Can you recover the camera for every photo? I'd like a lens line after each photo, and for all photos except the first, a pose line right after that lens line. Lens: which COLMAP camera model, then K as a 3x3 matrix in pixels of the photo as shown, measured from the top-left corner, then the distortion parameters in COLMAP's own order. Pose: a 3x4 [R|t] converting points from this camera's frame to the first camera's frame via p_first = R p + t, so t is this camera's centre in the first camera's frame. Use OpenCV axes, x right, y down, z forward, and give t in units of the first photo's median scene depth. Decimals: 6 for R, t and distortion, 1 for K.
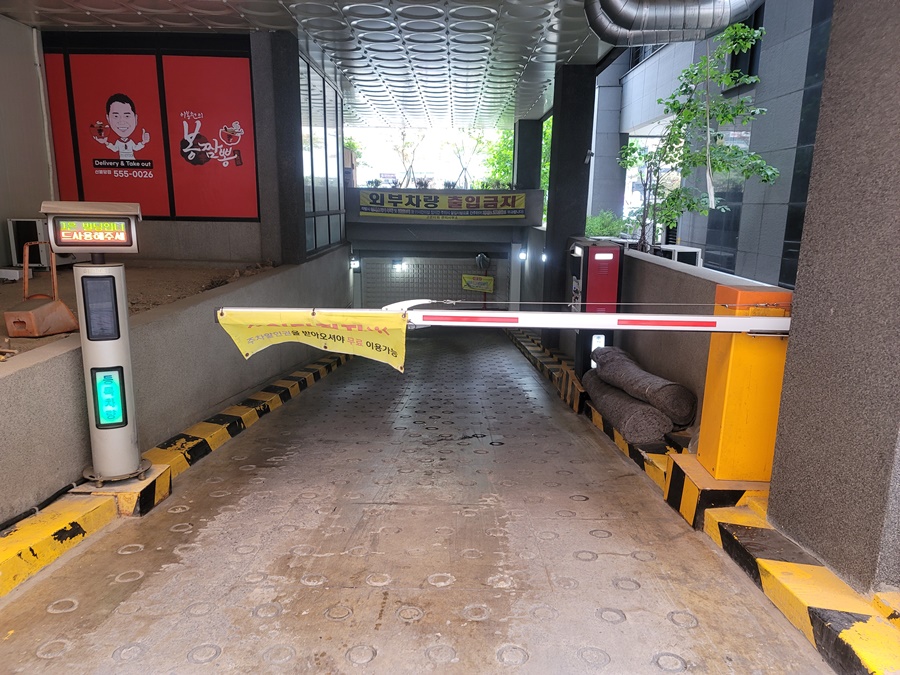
lens RADIAL K [[661.9, 0, 450.0], [0, 661.9, 337.5], [0, 0, 1]] dist [0.067962, -0.051200]
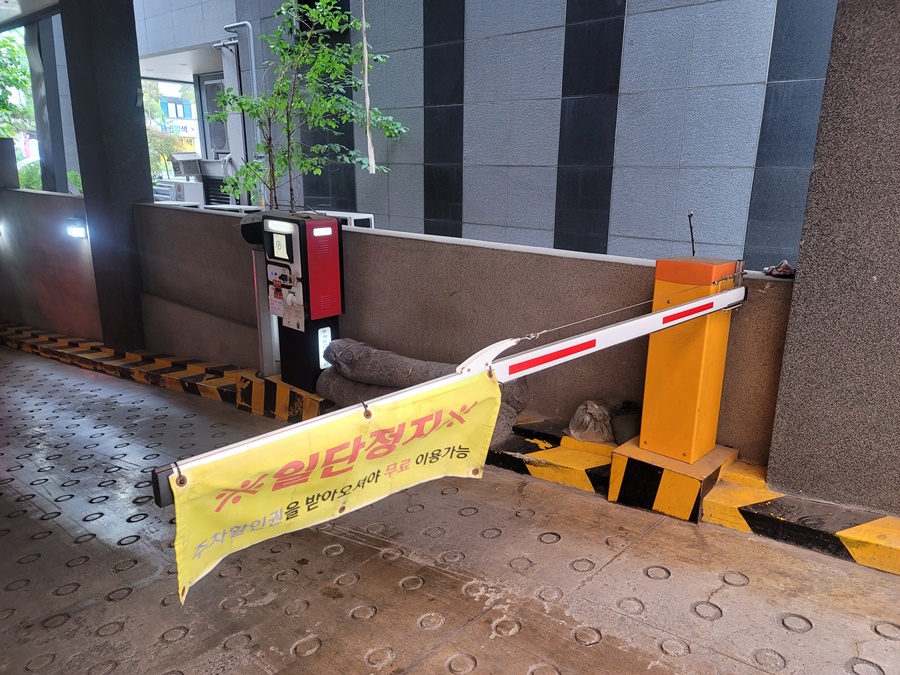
lens RADIAL K [[661.9, 0, 450.0], [0, 661.9, 337.5], [0, 0, 1]] dist [0.067962, -0.051200]
pose [[0.666565, -0.194109, 0.719731, -0.500695], [0.145488, 0.980811, 0.129780, -0.143660], [-0.731111, 0.018205, 0.682015, 0.622028]]
